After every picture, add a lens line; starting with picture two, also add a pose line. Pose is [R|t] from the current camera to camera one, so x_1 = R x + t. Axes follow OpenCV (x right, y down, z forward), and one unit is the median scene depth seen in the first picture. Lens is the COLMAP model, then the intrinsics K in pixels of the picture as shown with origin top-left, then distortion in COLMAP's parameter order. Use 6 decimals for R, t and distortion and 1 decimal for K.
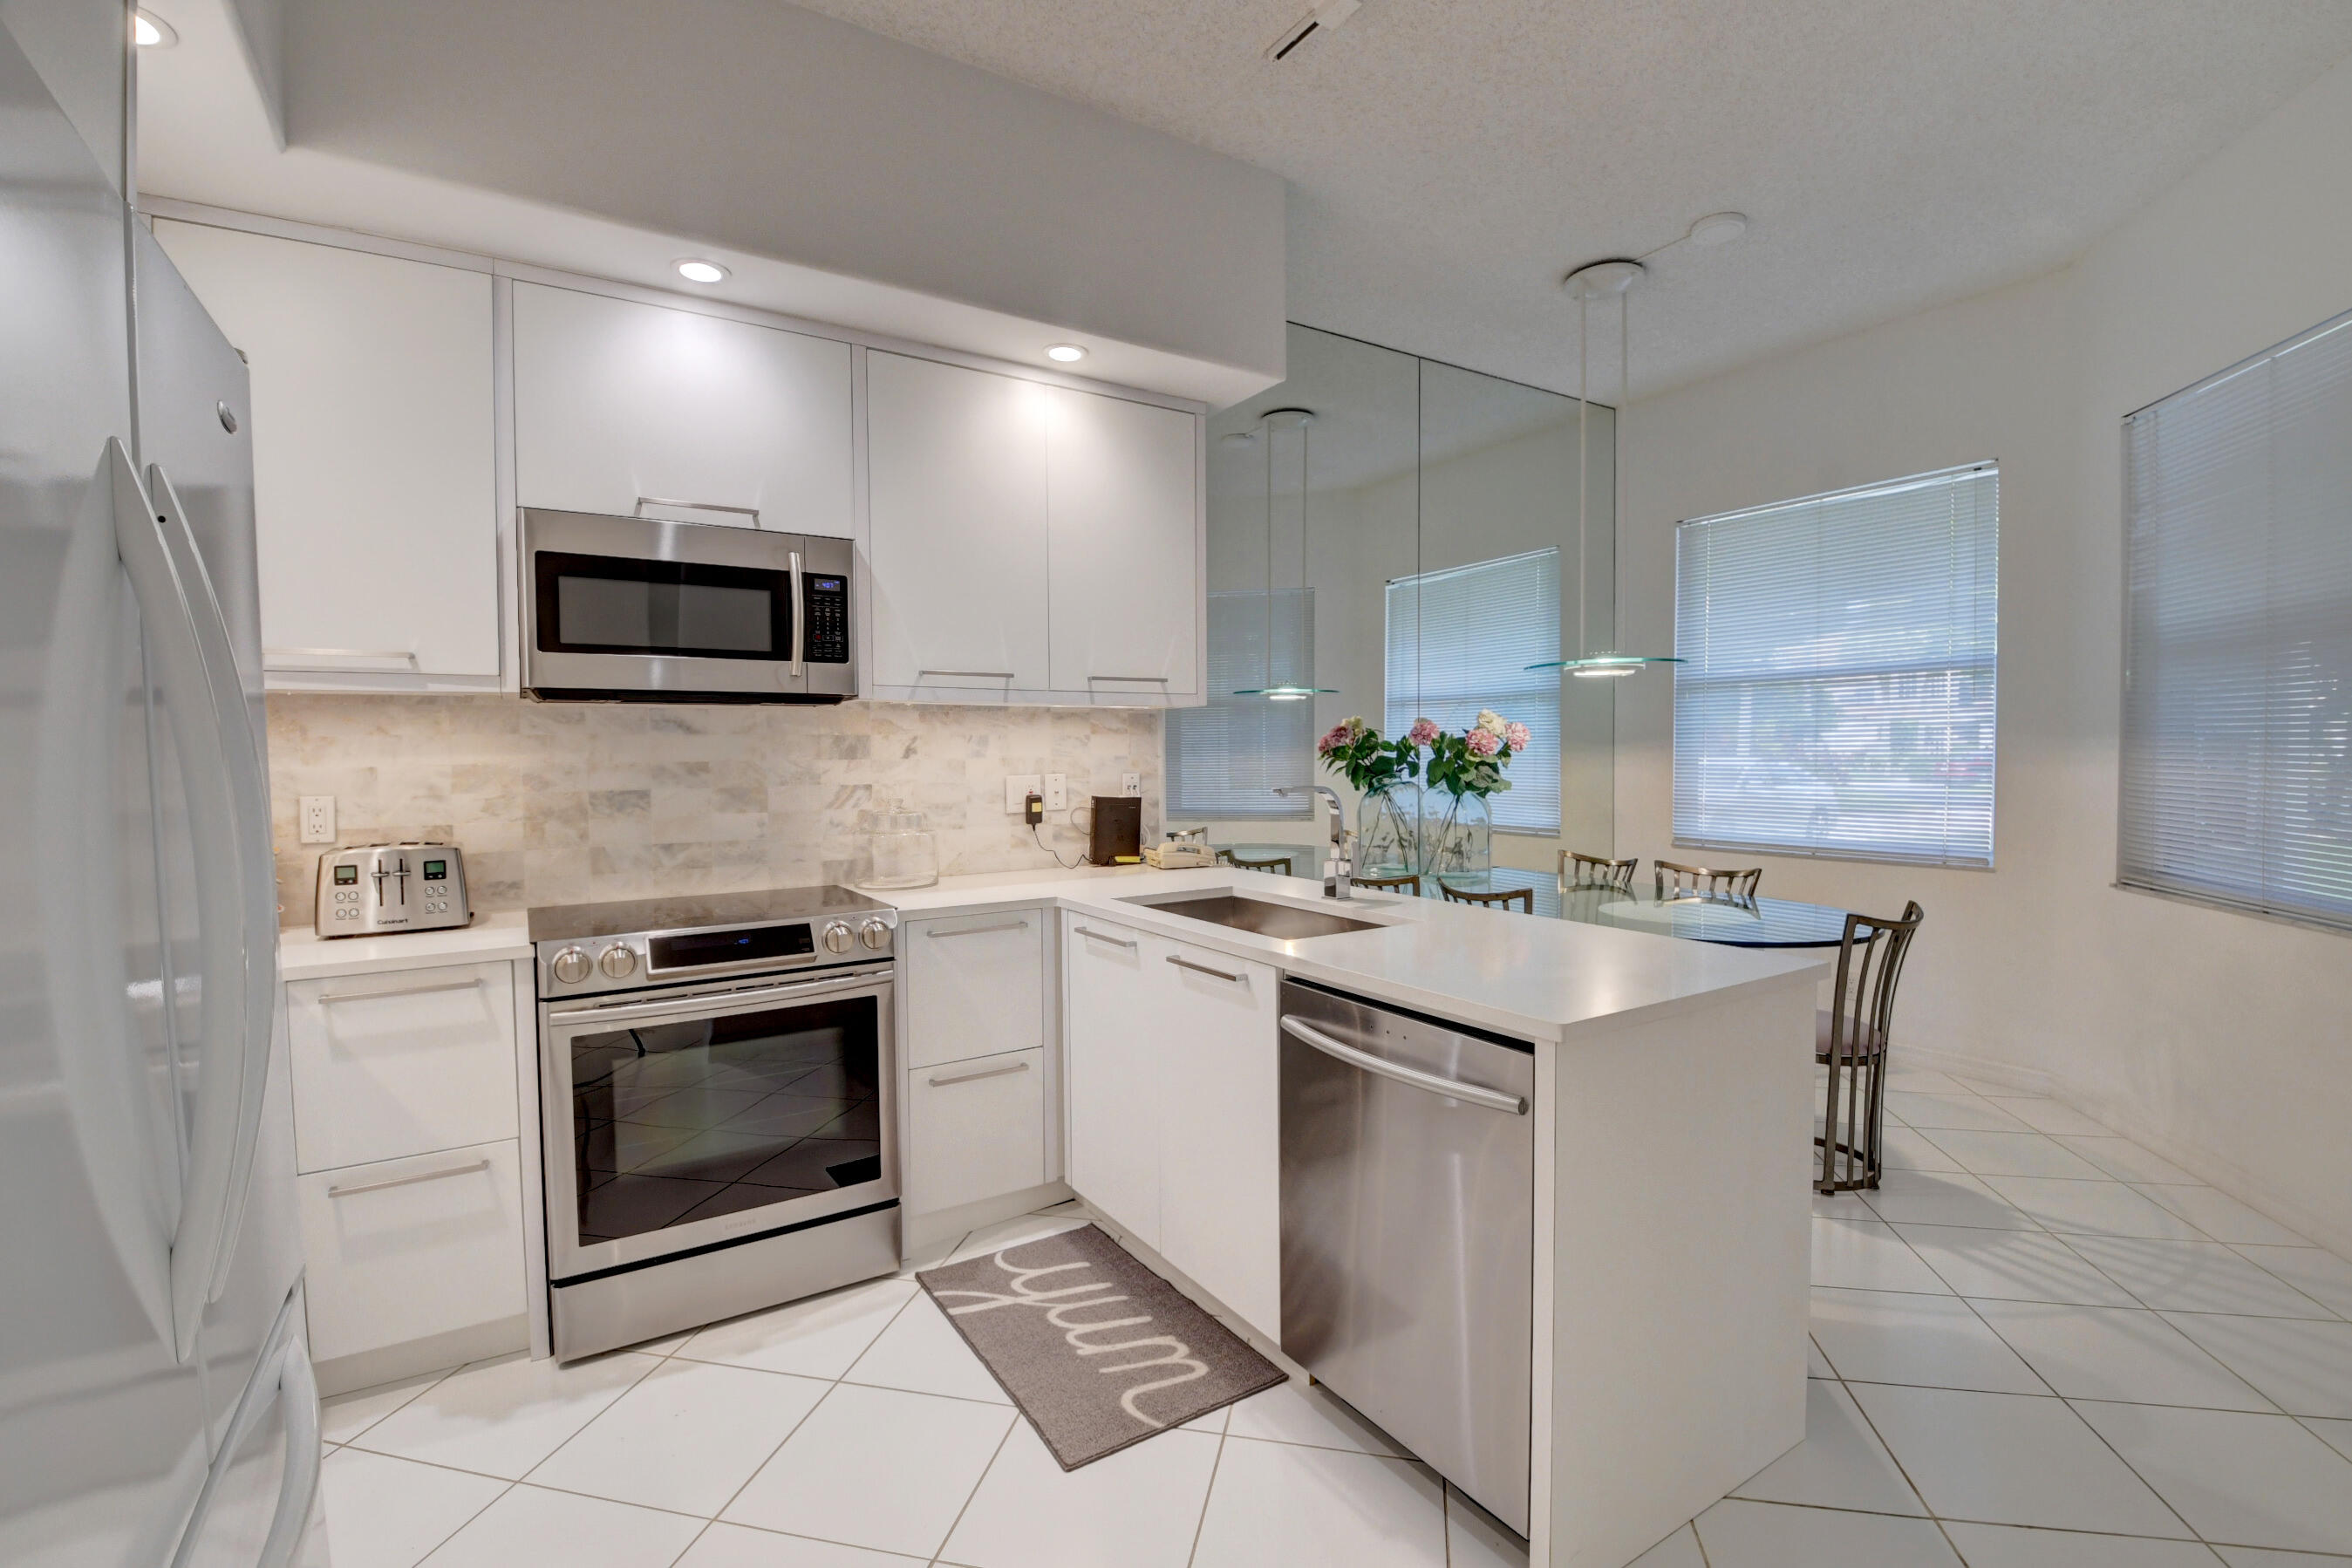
lens RADIAL K [[1033.8, 0, 1169.5], [0, 1033.8, 780.8], [0, 0, 1]] dist [0.001154, -0.017561]
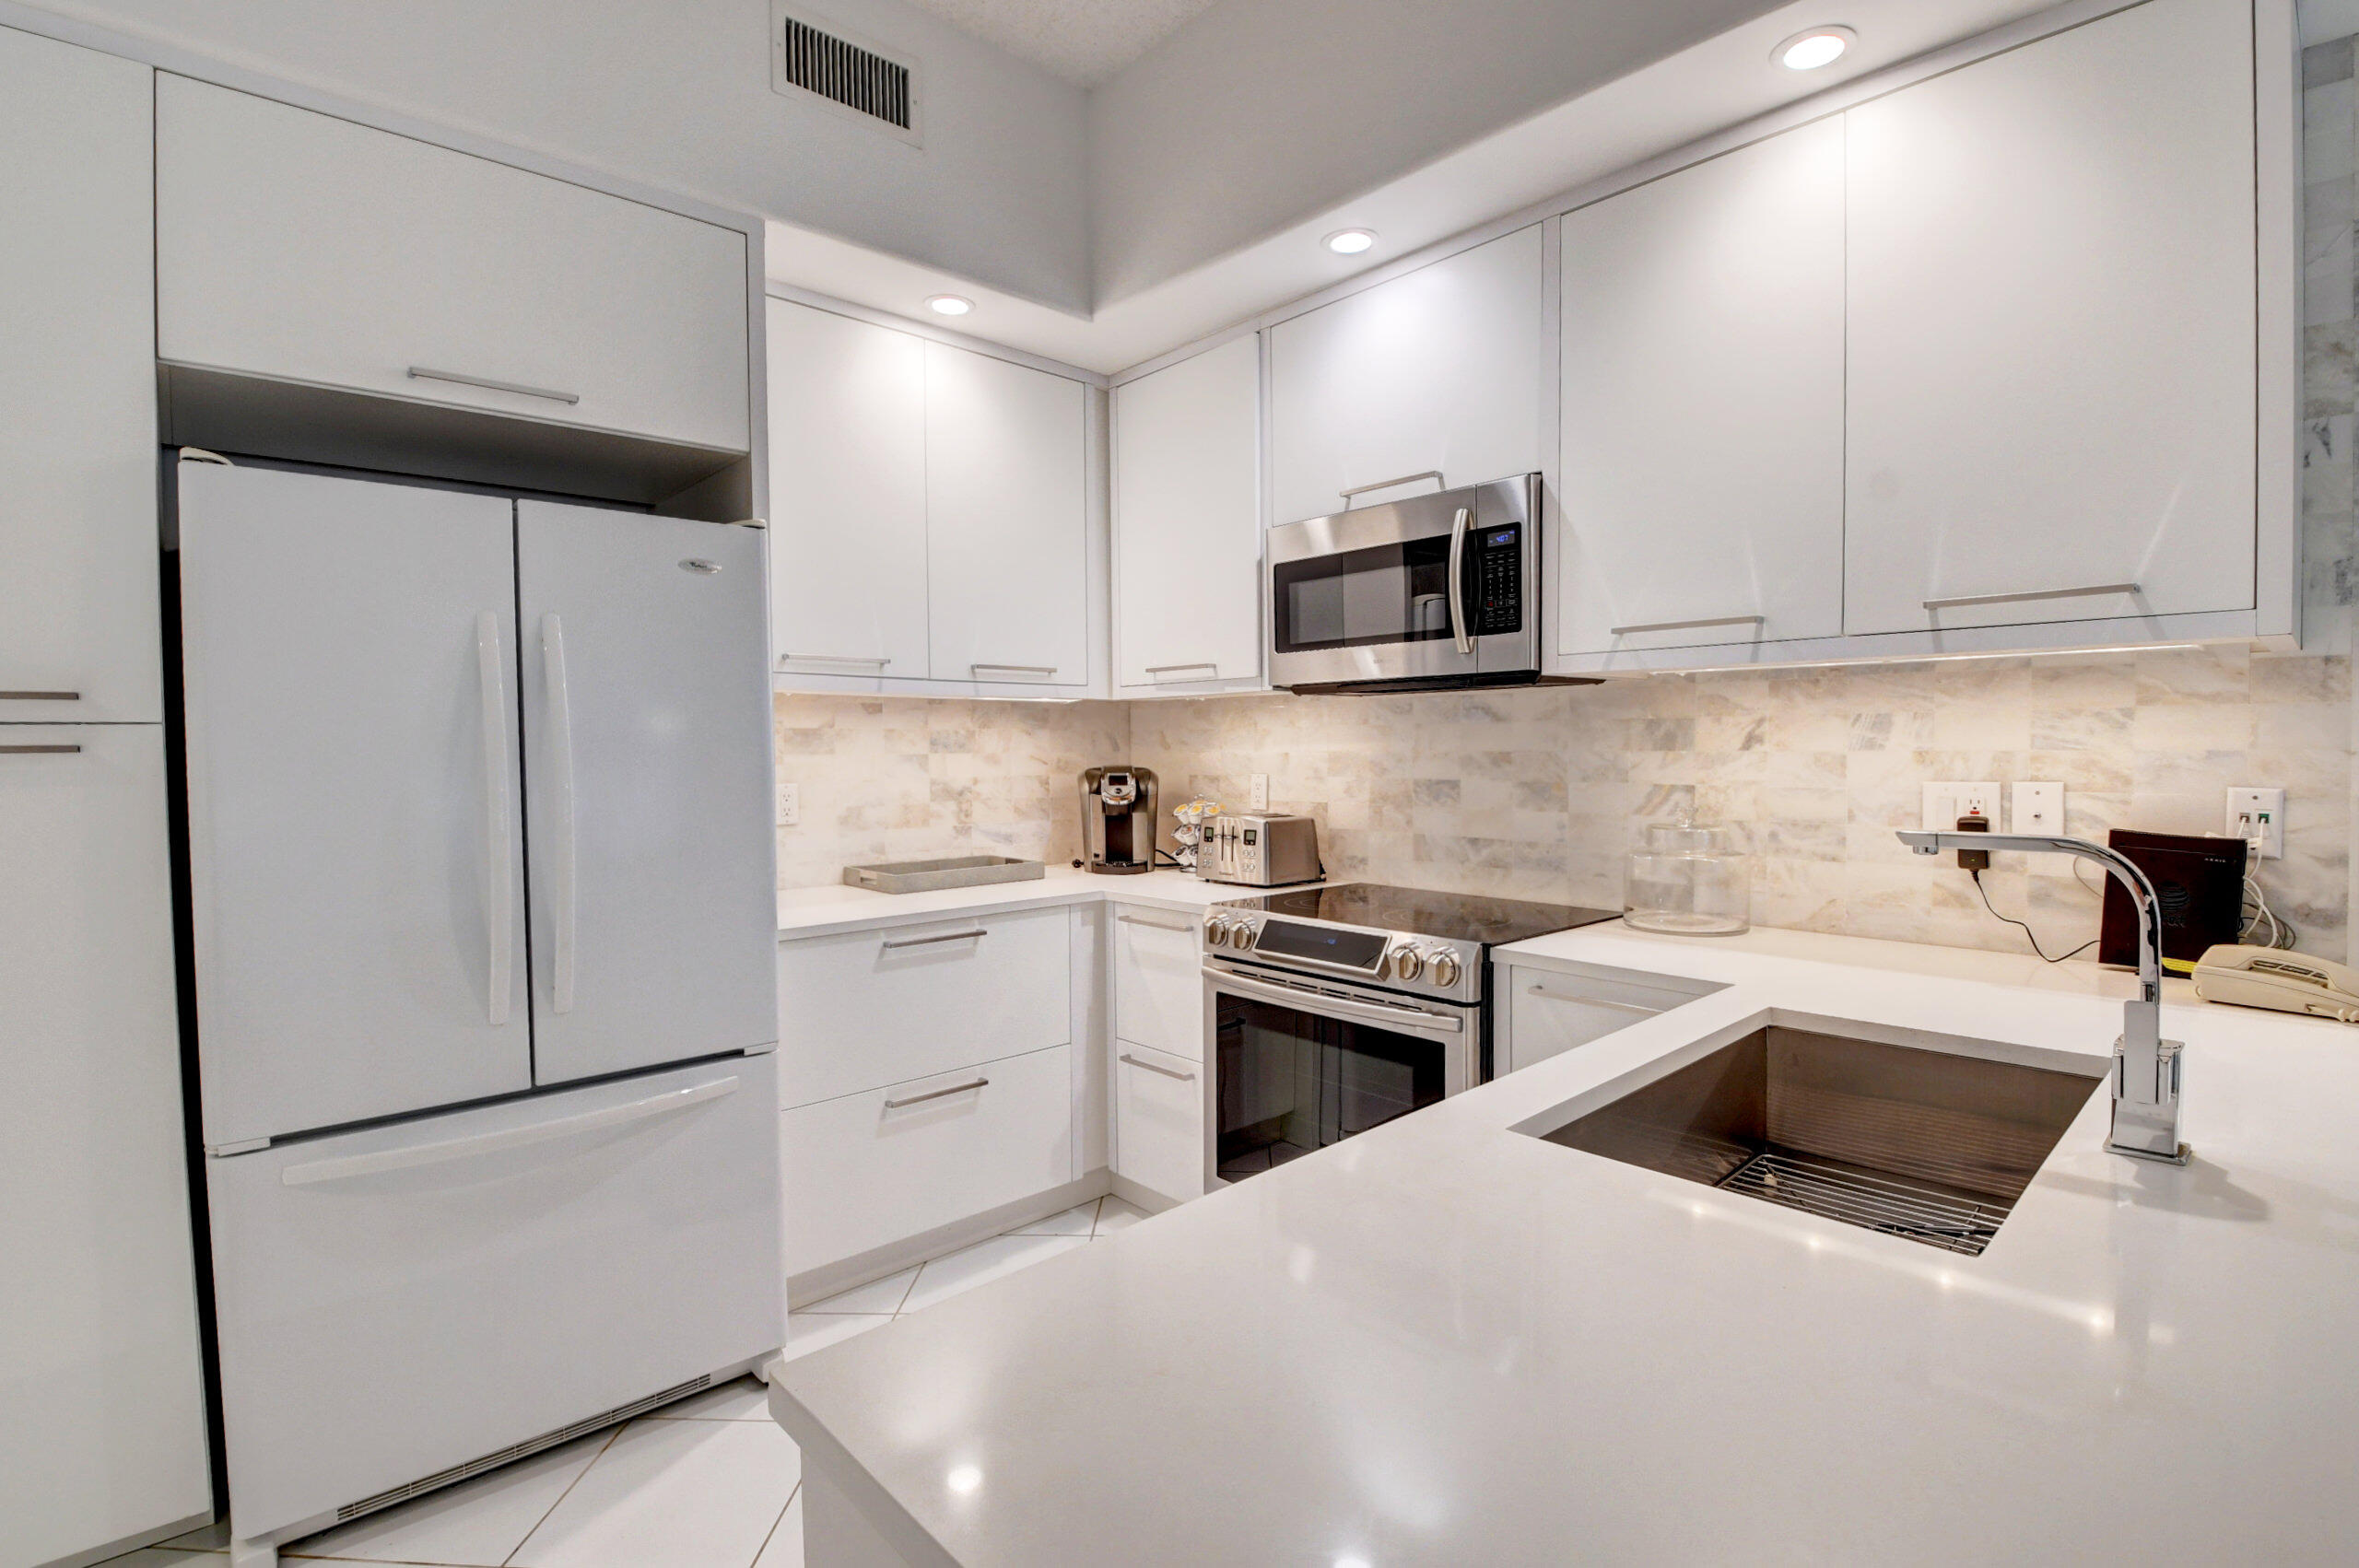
lens RADIAL K [[1057.4, 0, 1157.4], [0, 1057.4, 785.0], [0, 0, 1]] dist [-0.023413, -0.004016]
pose [[0.168605, 0.044947, -0.984658, 0.432810], [-0.020481, 0.998904, 0.042091, -0.023042], [0.985471, 0.013070, 0.169341, 0.568048]]
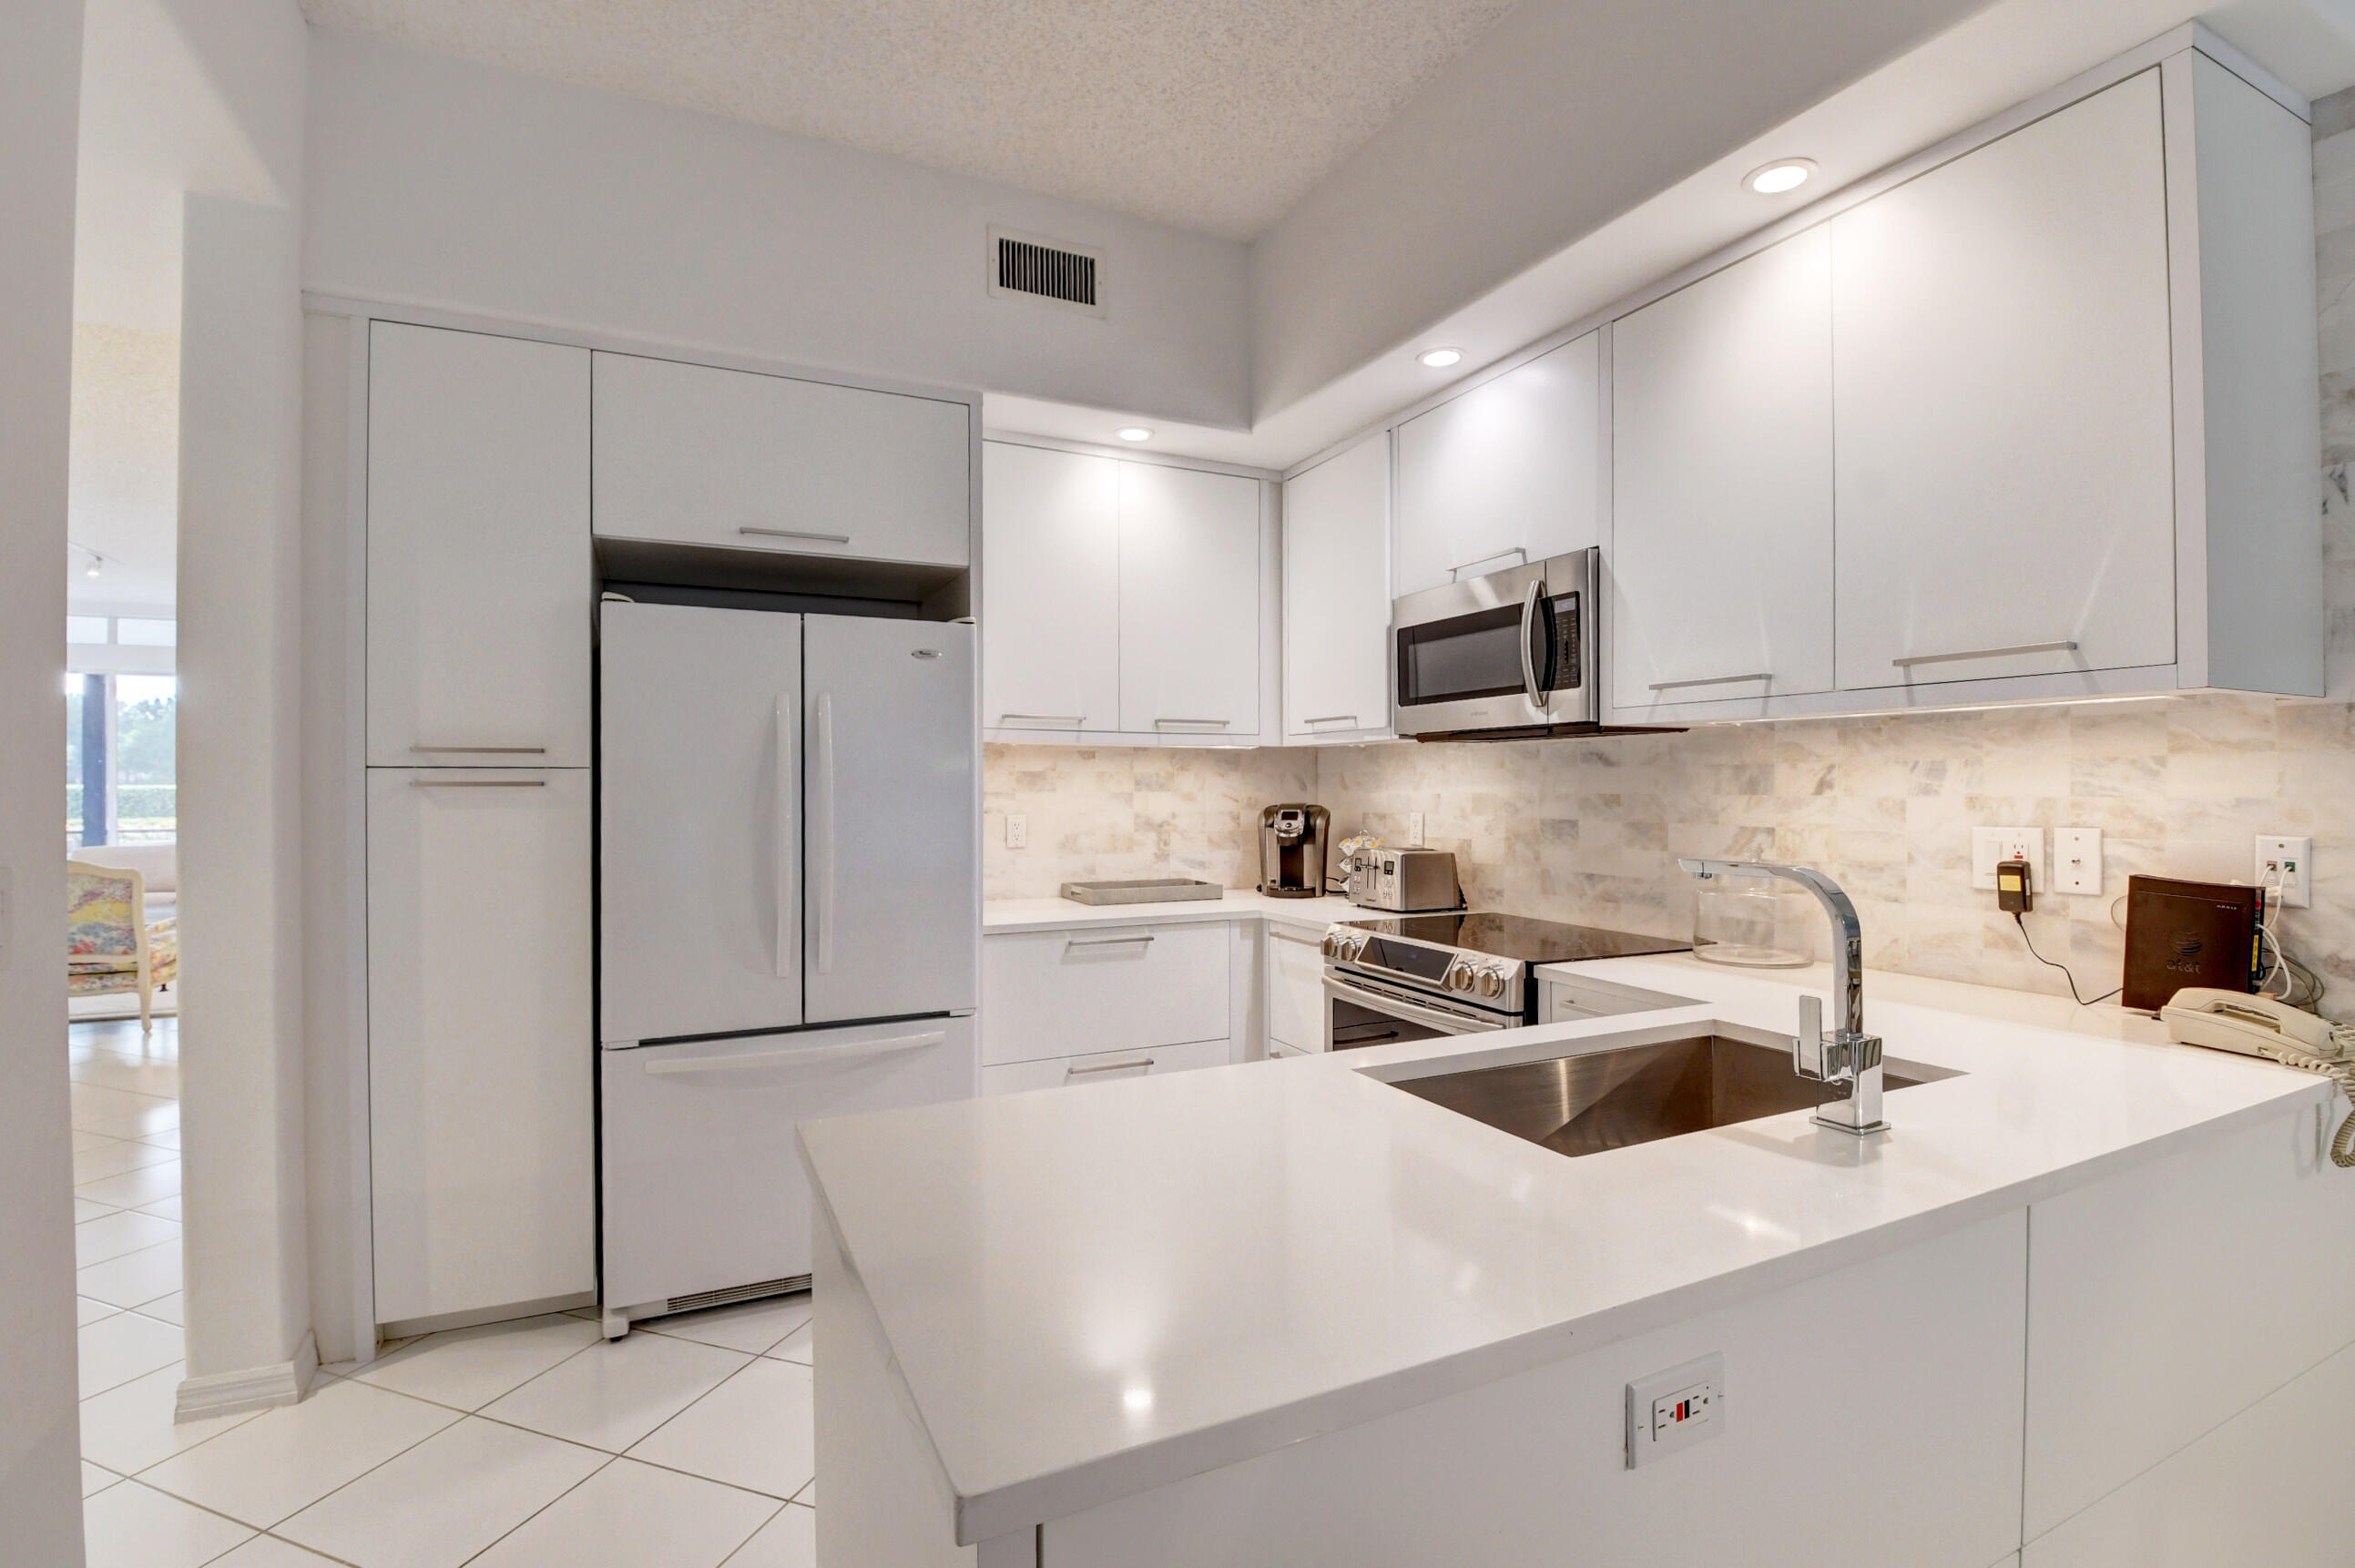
lens RADIAL K [[1035.1, 0, 1163.8], [0, 1035.1, 784.5], [0, 0, 1]] dist [0.001154, -0.017561]
pose [[-0.122250, 0.008327, -0.992464, 0.609542], [-0.024336, 0.999639, 0.011385, -0.029995], [0.992201, 0.025545, -0.122003, 0.727327]]
